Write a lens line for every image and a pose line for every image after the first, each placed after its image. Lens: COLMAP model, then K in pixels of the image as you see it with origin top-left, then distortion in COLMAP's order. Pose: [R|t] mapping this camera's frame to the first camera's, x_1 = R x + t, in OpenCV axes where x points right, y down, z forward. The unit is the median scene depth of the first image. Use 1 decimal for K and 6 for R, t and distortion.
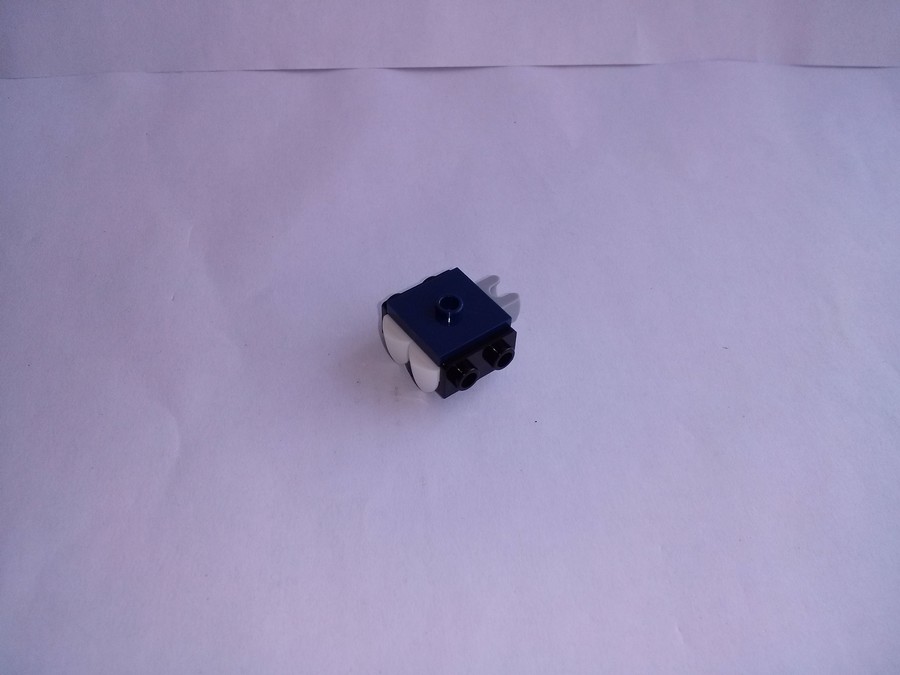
lens RADIAL K [[822.6, 0, 436.8], [0, 822.6, 348.8], [0, 0, 1]] dist [-0.042689, -0.050240]
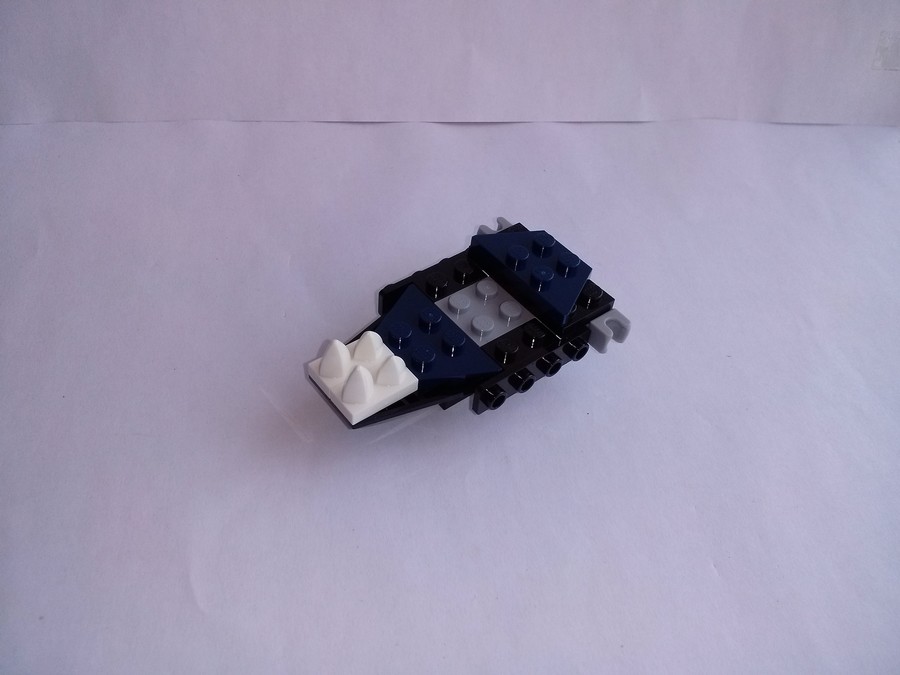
lens RADIAL K [[809.1, 0, 439.6], [0, 809.1, 351.8], [0, 0, 1]] dist [0.008715, -0.151874]
pose [[0.997848, 0.001671, 0.065552, -0.137816], [-0.000198, 0.999748, -0.022467, 0.015708], [-0.065573, 0.022405, 0.997596, -0.168412]]
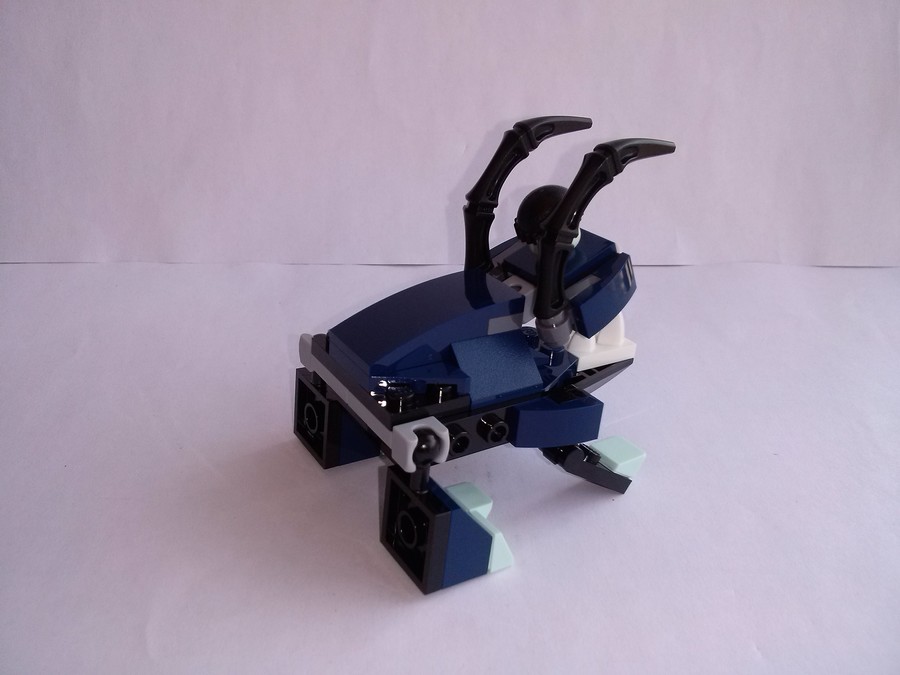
lens RADIAL K [[809.1, 0, 447.8], [0, 809.1, 337.8], [0, 0, 1]] dist [0.008715, -0.151874]
pose [[0.998810, 0.004900, -0.048516, -0.041685], [-0.021656, 0.936015, -0.351293, 0.201076], [0.043691, 0.351925, 0.935008, -0.108265]]
